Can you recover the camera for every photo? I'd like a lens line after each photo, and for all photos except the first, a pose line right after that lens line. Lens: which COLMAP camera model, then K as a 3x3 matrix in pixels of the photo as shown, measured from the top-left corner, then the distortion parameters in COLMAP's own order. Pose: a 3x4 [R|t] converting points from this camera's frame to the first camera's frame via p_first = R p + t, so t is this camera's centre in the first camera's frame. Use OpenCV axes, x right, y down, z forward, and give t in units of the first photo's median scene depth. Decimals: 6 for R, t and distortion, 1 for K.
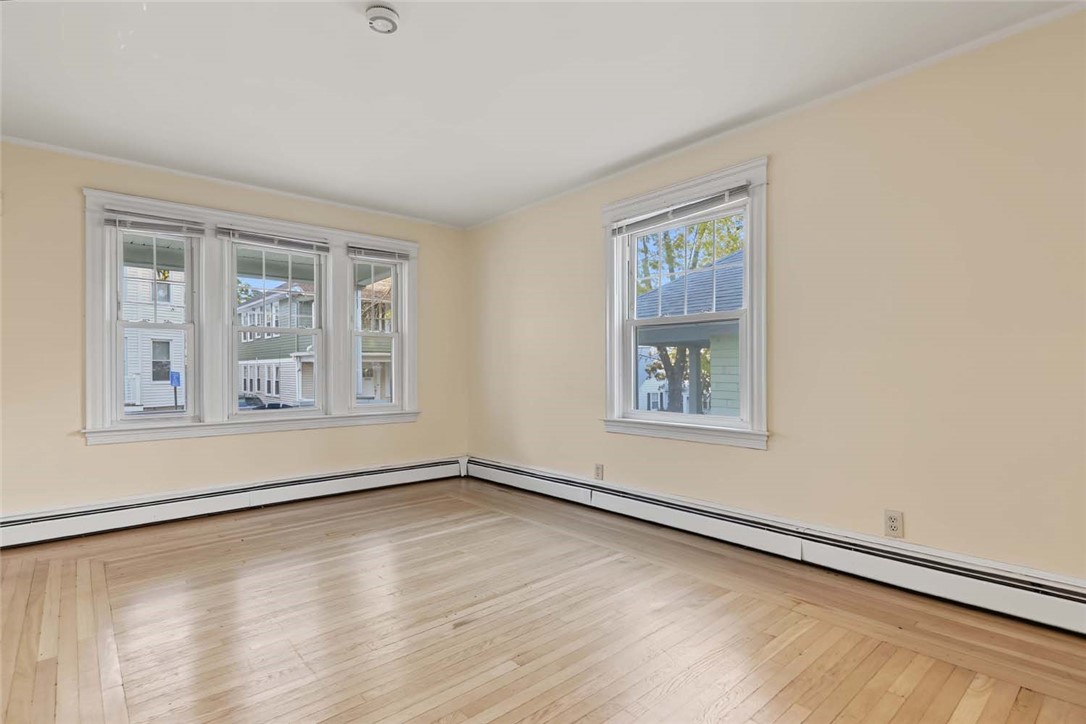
lens RADIAL K [[534.7, 0, 543.0], [0, 534.7, 362.0], [0, 0, 1]] dist [-0.003343, -0.000418]
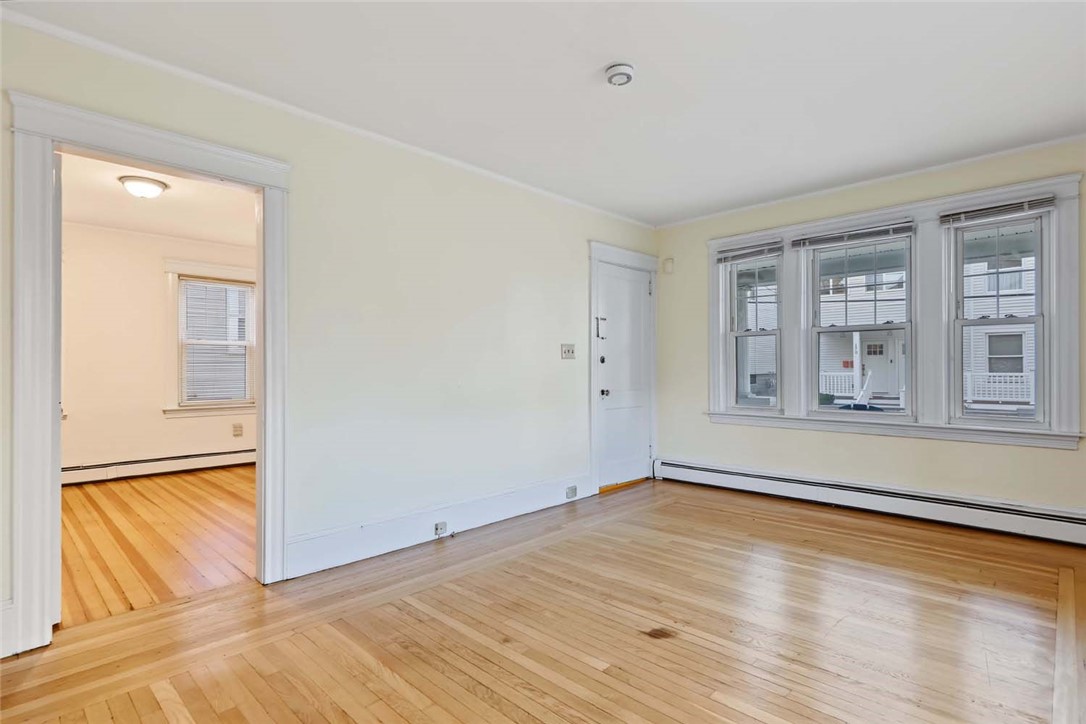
lens RADIAL K [[534.7, 0, 543.0], [0, 534.7, 362.0], [0, 0, 1]] dist [-0.003343, -0.000418]
pose [[0.073586, -0.008297, -0.997254, 0.449421], [0.014192, 0.999873, -0.007271, -0.000272], [0.997188, -0.013618, 0.073694, 0.391771]]
